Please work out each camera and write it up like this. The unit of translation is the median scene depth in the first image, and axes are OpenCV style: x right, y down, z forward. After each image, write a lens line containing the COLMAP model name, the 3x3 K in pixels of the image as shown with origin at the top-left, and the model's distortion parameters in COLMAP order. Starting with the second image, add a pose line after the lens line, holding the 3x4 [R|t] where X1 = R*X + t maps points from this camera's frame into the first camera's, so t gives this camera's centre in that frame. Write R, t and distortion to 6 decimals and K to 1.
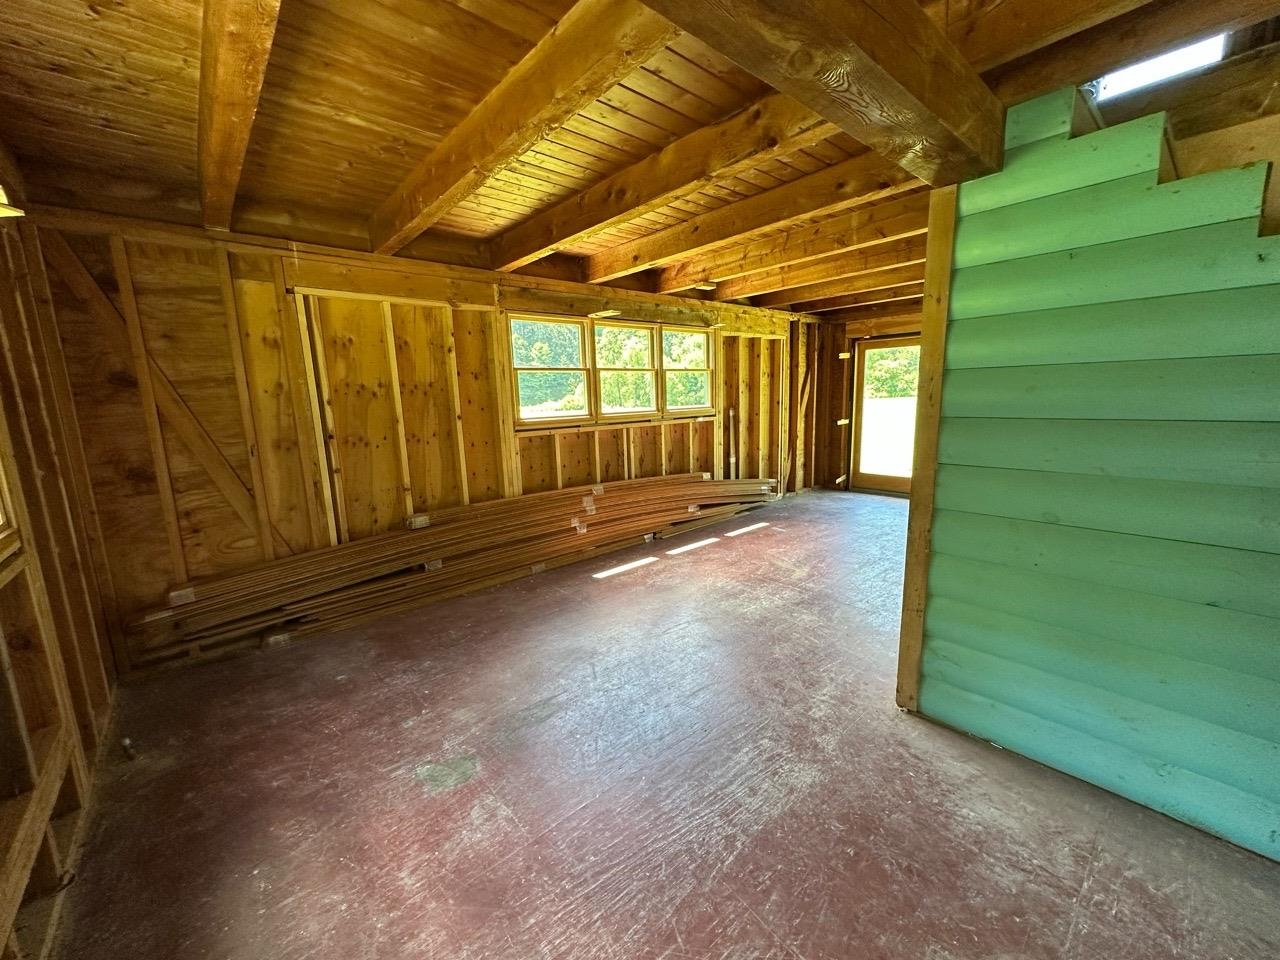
lens RADIAL K [[506.6, 0, 638.8], [0, 506.6, 482.2], [0, 0, 1]] dist [-0.001455, 0.000441]
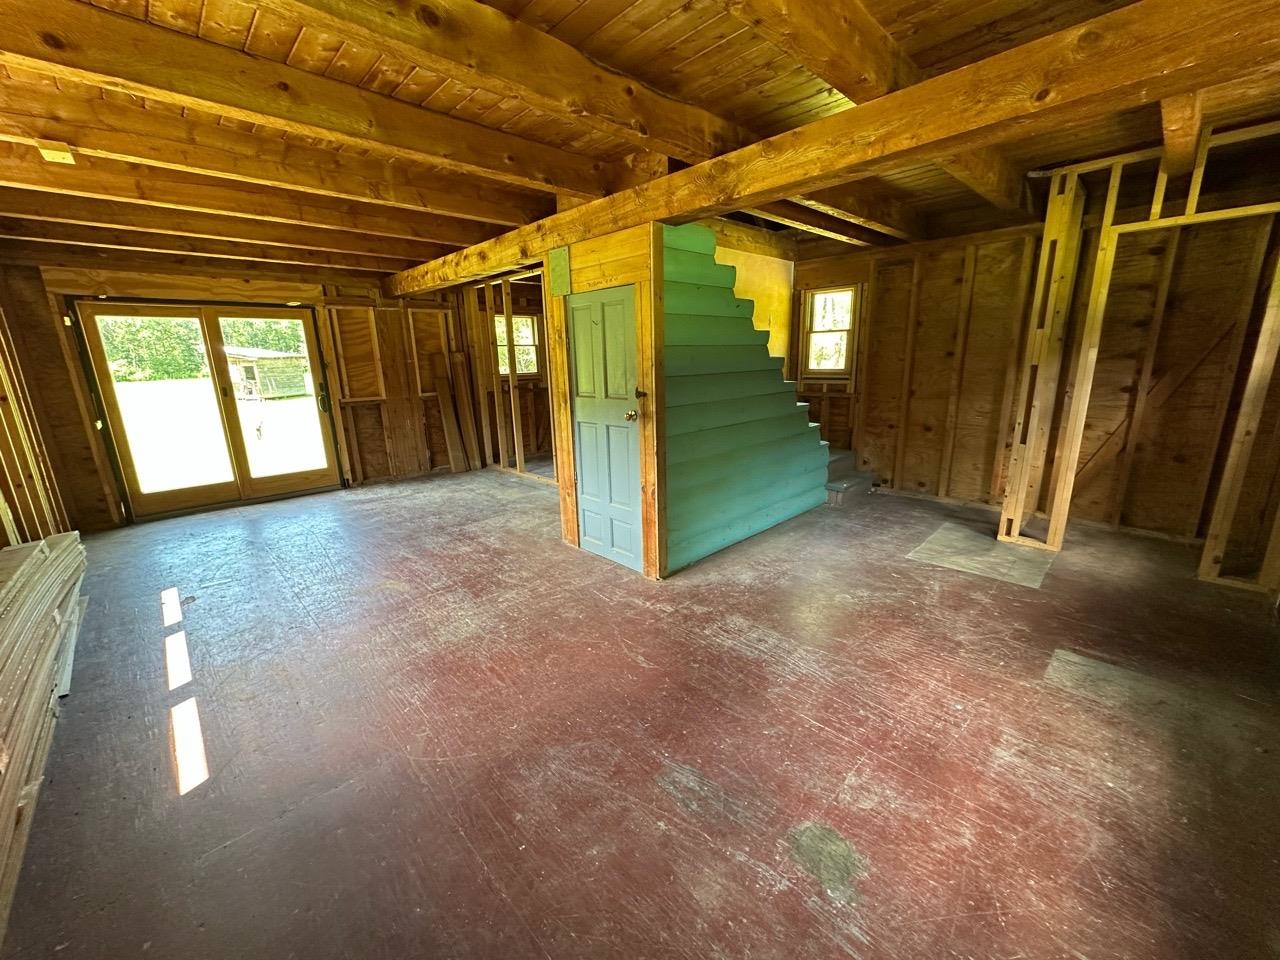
lens RADIAL K [[506.6, 0, 641.5], [0, 506.6, 480.3], [0, 0, 1]] dist [-0.001455, 0.000441]
pose [[-0.048245, -0.207350, 0.977076, -0.649279], [0.199744, 0.956453, 0.212836, -0.114674], [-0.978660, 0.205434, -0.004727, 0.770448]]
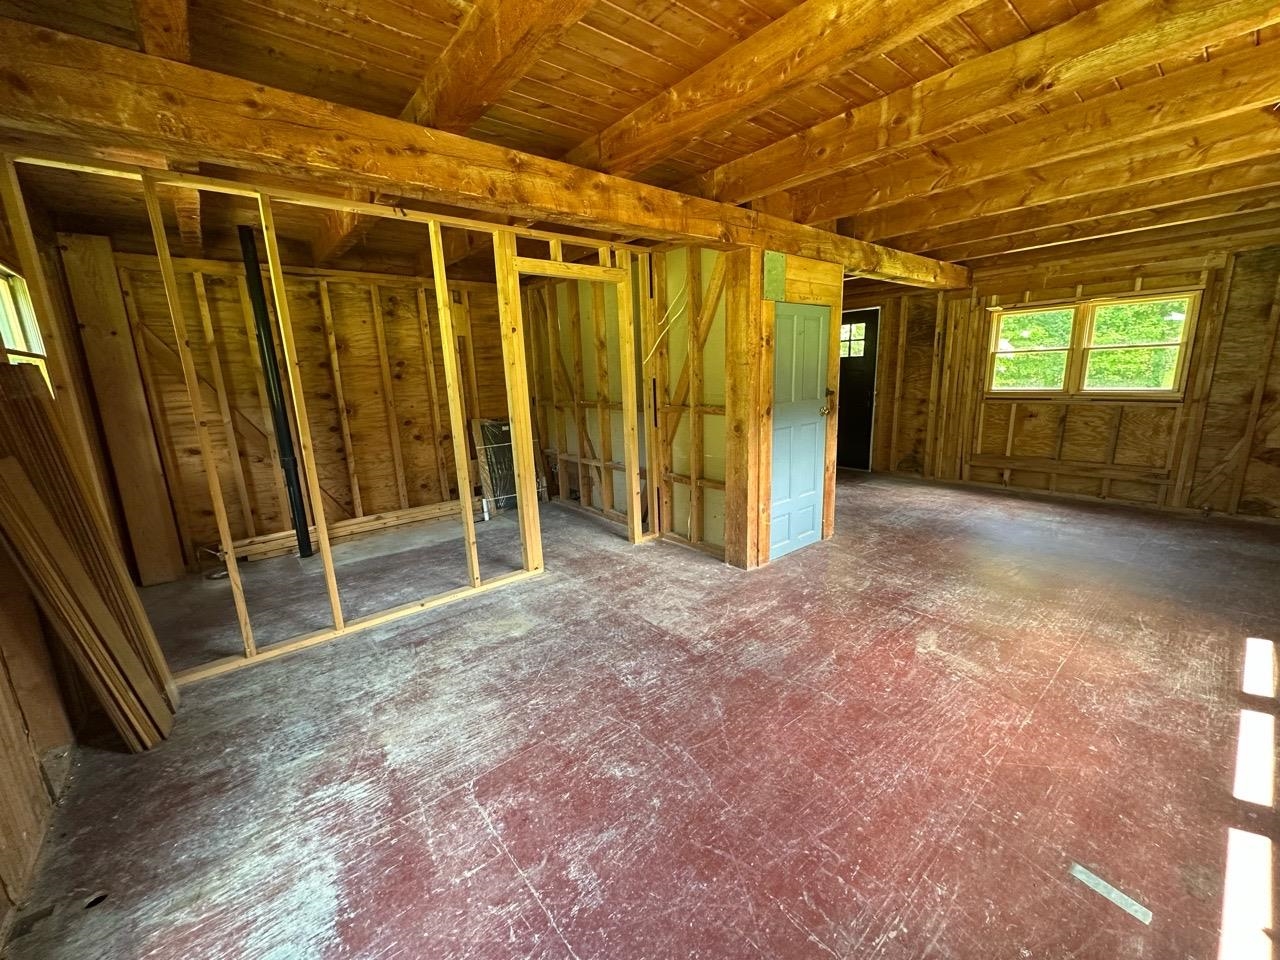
lens RADIAL K [[506.6, 0, 639.0], [0, 506.6, 483.3], [0, 0, 1]] dist [-0.001455, 0.000441]
pose [[-0.997547, 0.057996, 0.039194, 0.879915], [0.068567, 0.922243, 0.380482, -0.384698], [-0.014079, 0.382236, -0.923958, 2.062439]]
